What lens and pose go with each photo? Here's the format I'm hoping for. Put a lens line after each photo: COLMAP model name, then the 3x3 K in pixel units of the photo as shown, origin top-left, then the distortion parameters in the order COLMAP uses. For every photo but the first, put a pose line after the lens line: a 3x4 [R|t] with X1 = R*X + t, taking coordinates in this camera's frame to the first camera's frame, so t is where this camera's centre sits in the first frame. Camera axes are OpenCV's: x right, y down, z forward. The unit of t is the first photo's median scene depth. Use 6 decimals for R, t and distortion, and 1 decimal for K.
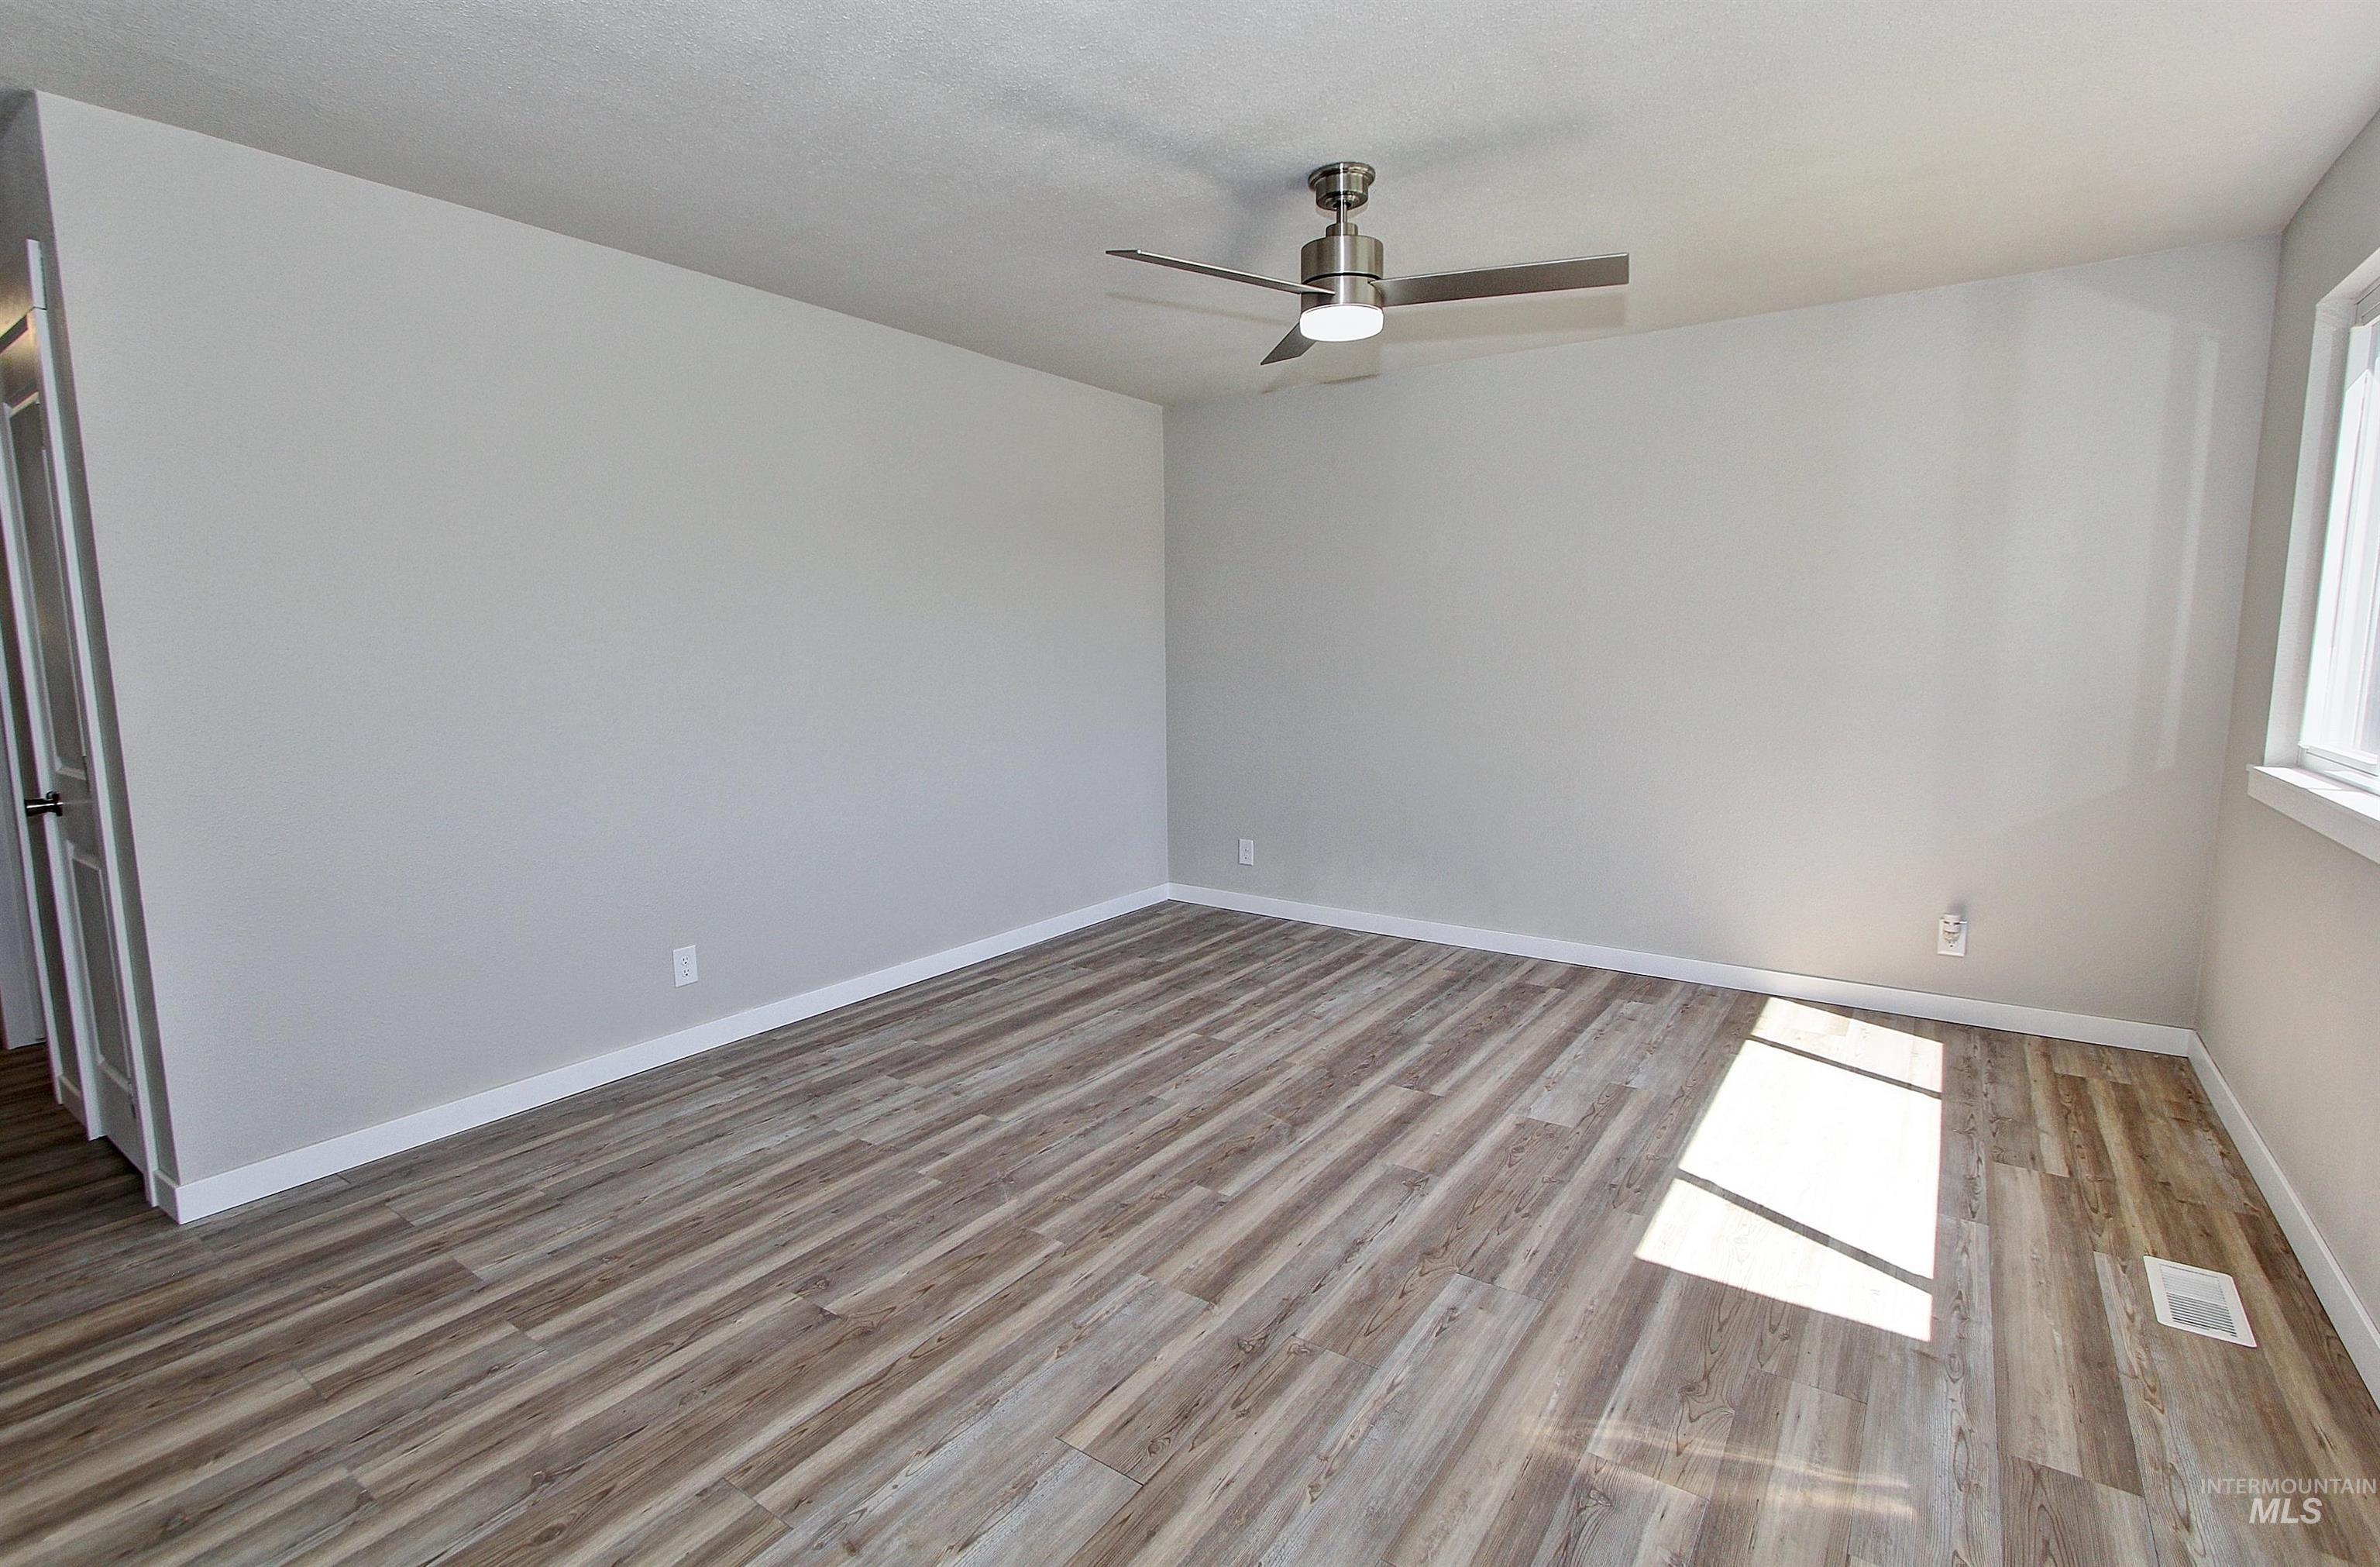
lens RADIAL K [[1102.3, 0, 1190.6], [0, 1102.3, 791.4], [0, 0, 1]] dist [-0.013826, 0.000634]
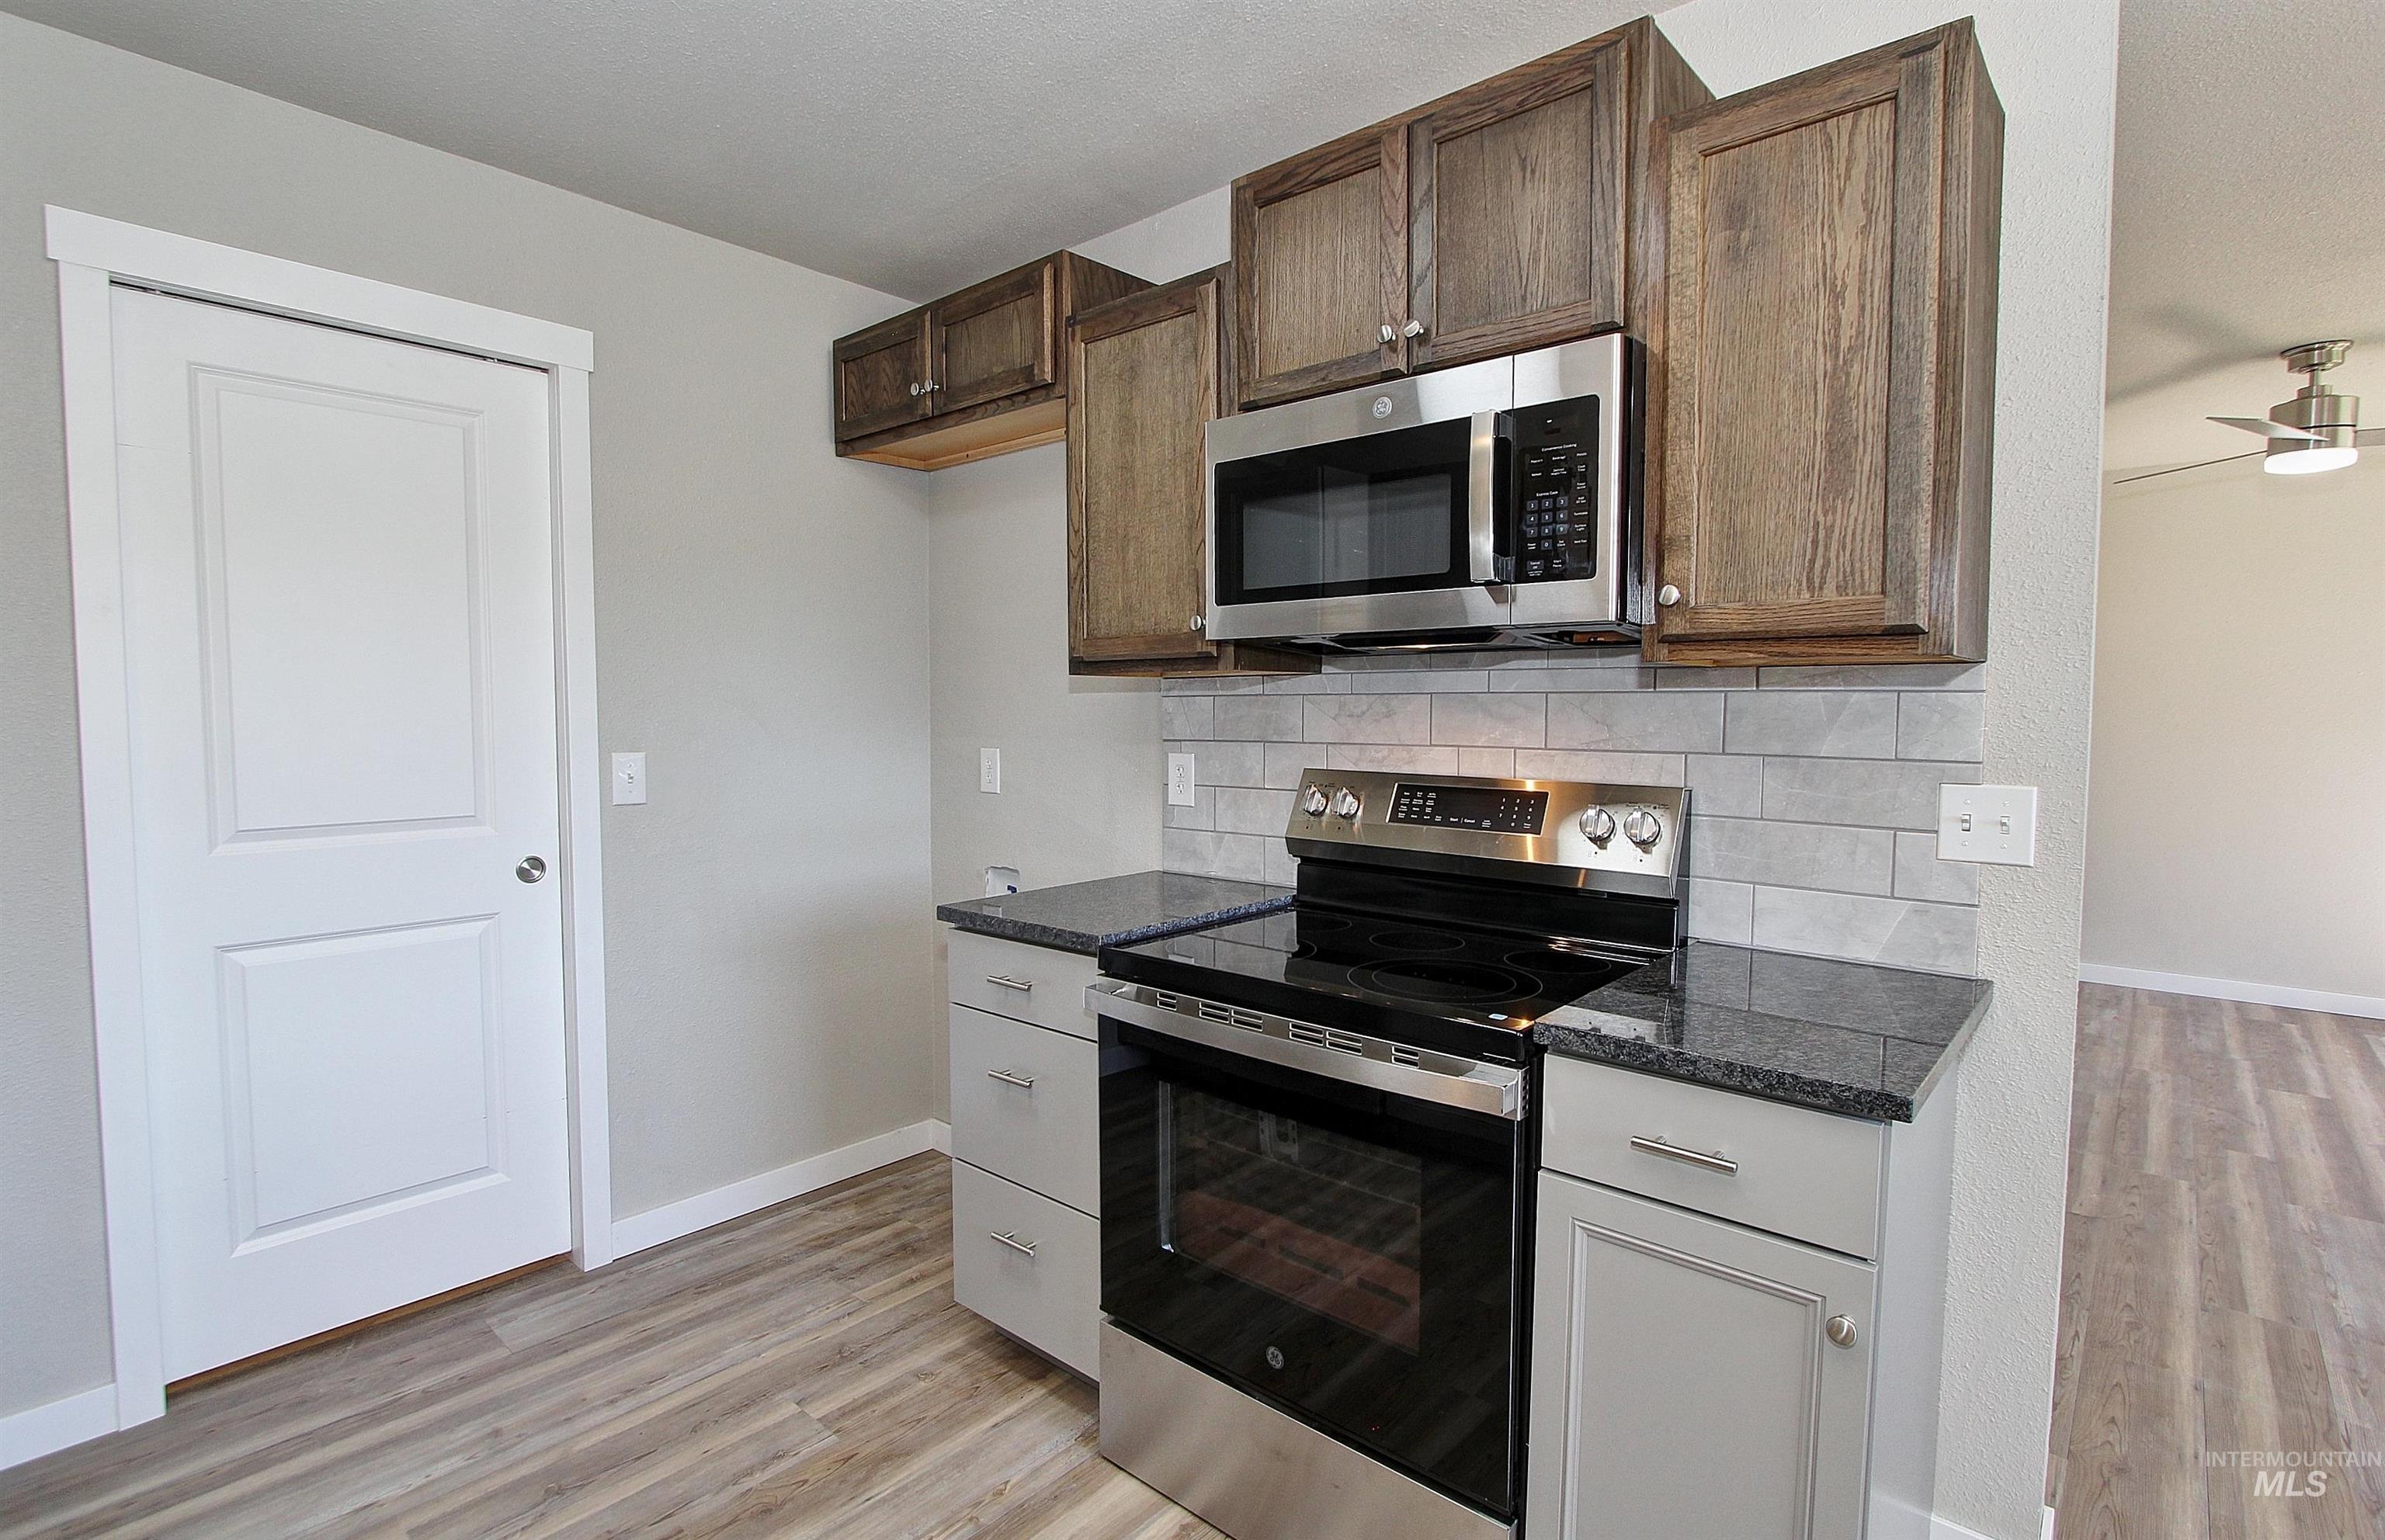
lens RADIAL K [[1119.0, 0, 1186.4], [0, 1119.0, 768.5], [0, 0, 1]] dist [-0.012481, 0.000472]
pose [[0.993062, 0.017231, -0.116320, -0.986198], [-0.026254, 0.996724, -0.076498, 0.058408], [0.114620, 0.079022, 0.990261, -0.374621]]
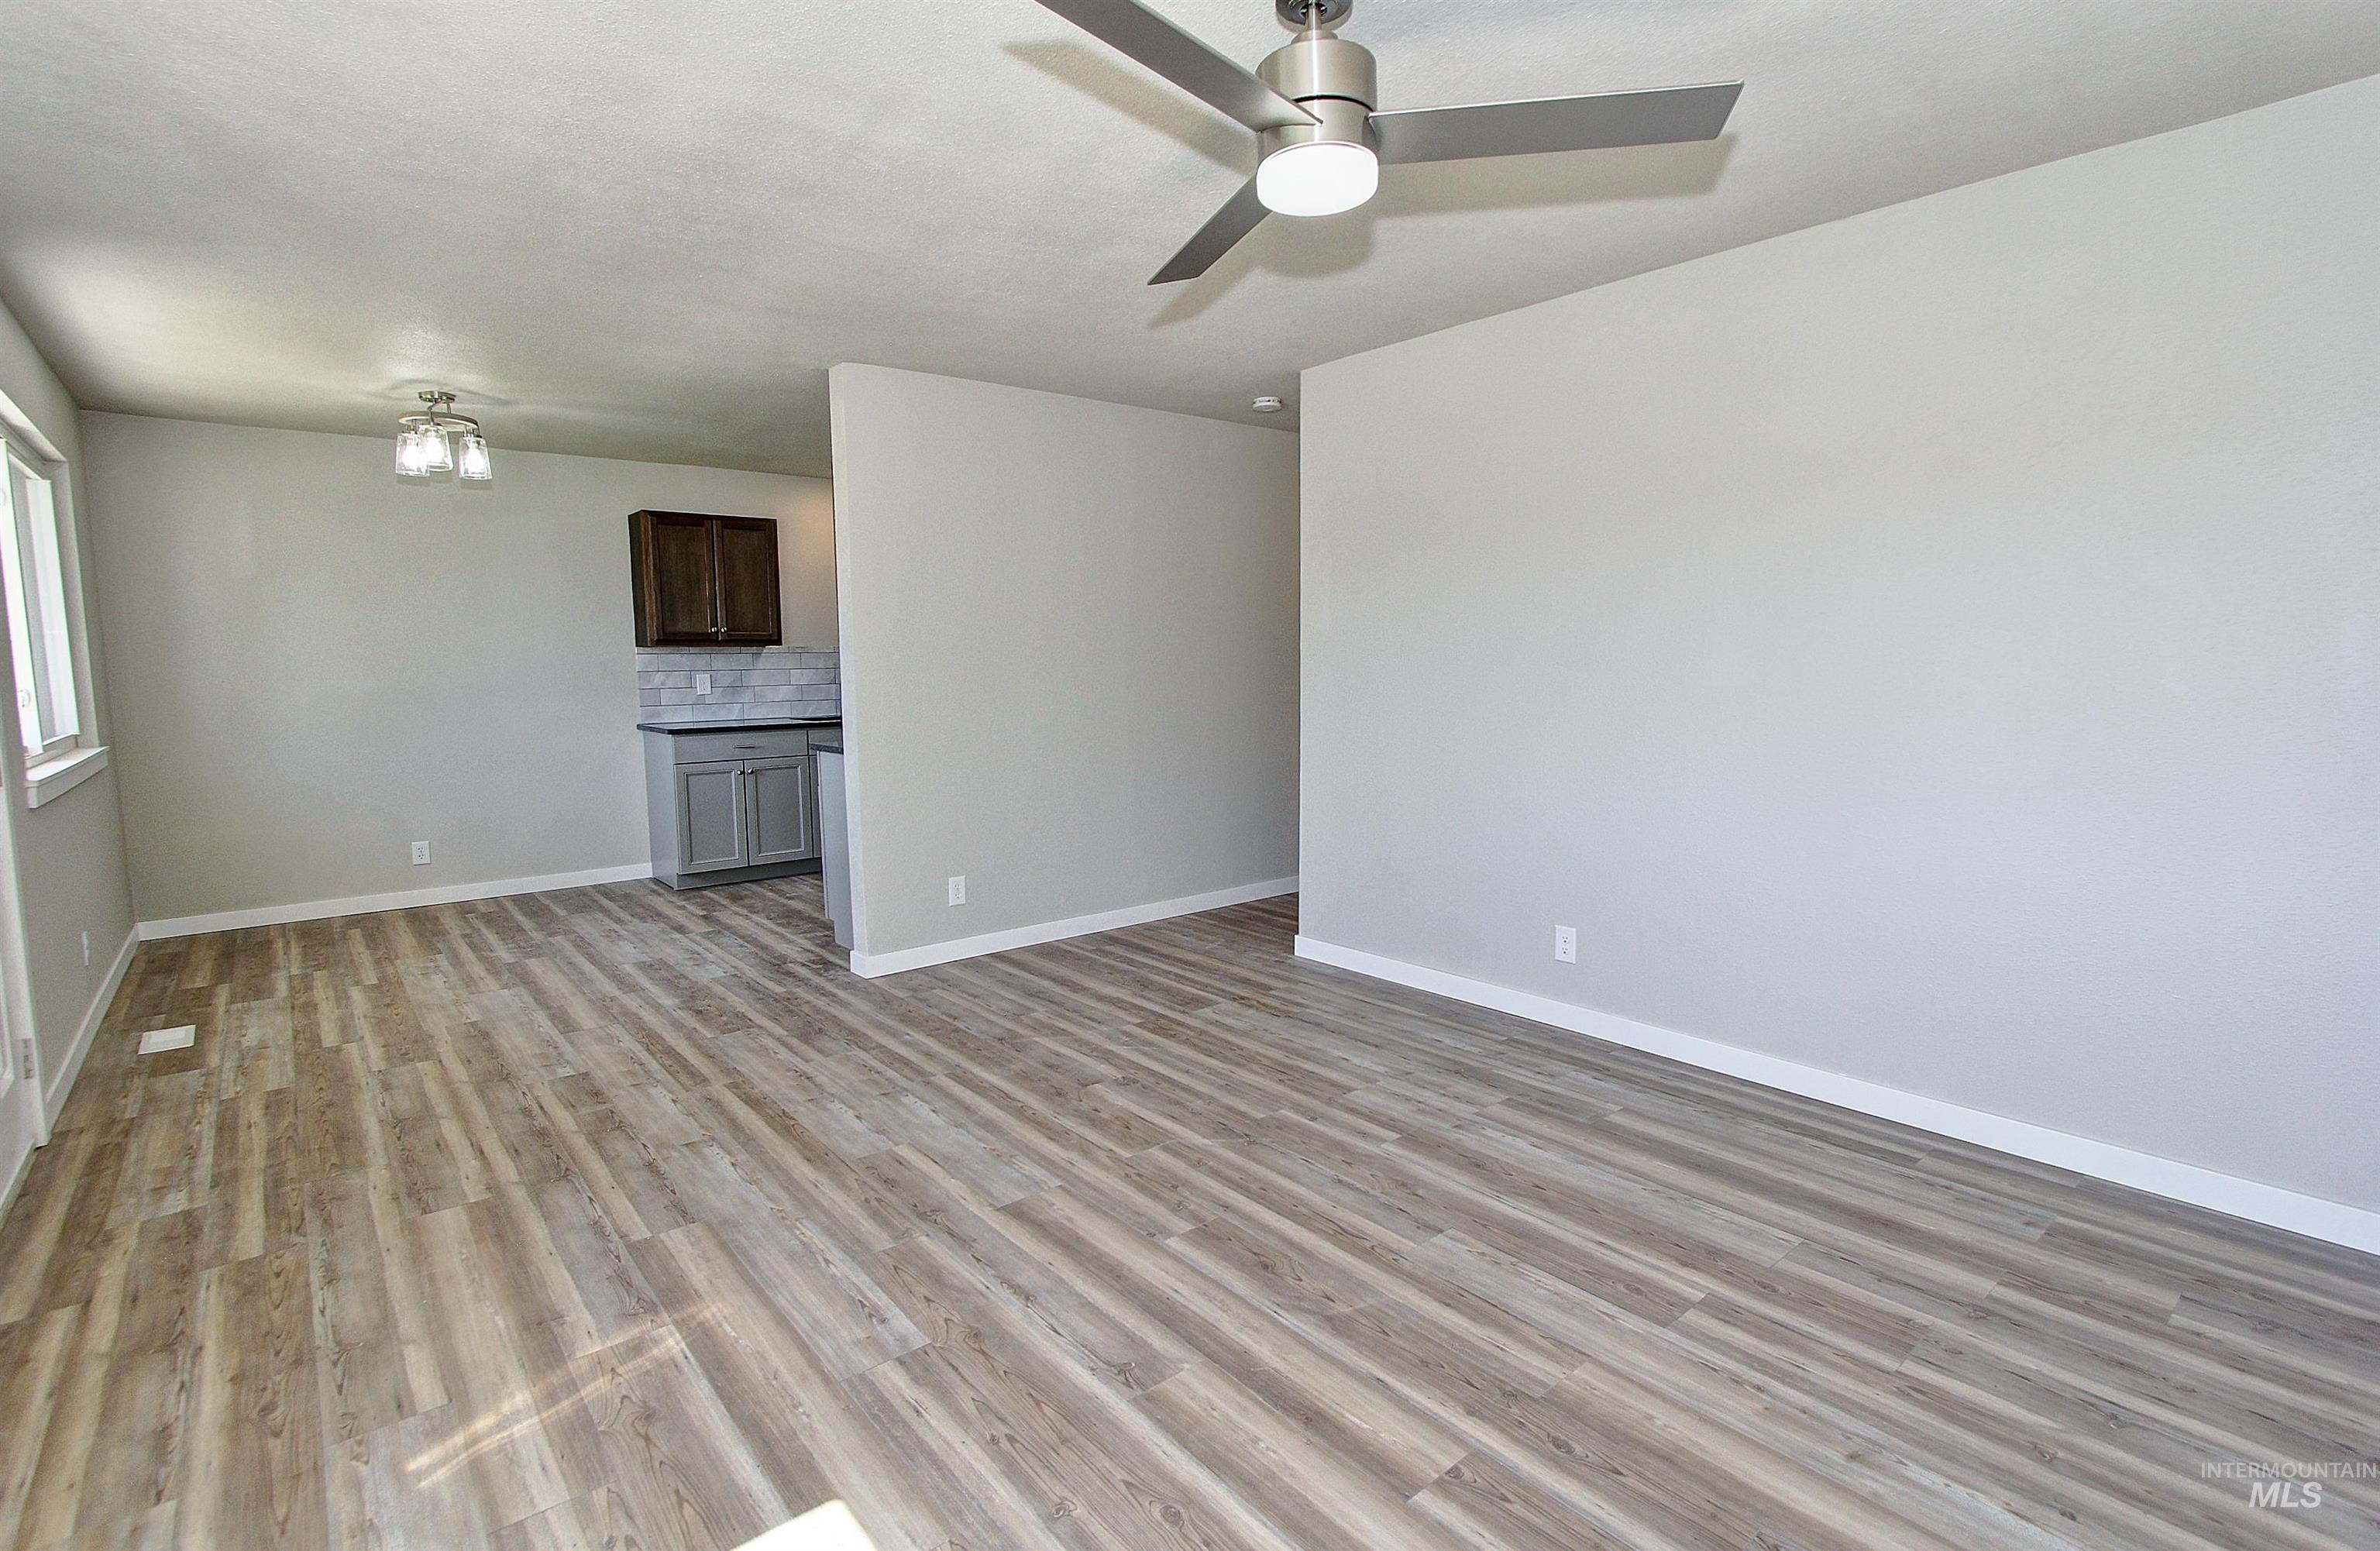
lens RADIAL K [[1116.8, 0, 1172.2], [0, 1116.8, 764.0], [0, 0, 1]] dist [-0.012481, 0.000472]
pose [[-0.273515, 0.104378, -0.956188, 0.859775], [-0.115648, 0.983315, 0.140420, -0.158027], [0.954890, 0.148988, -0.256880, 1.141531]]
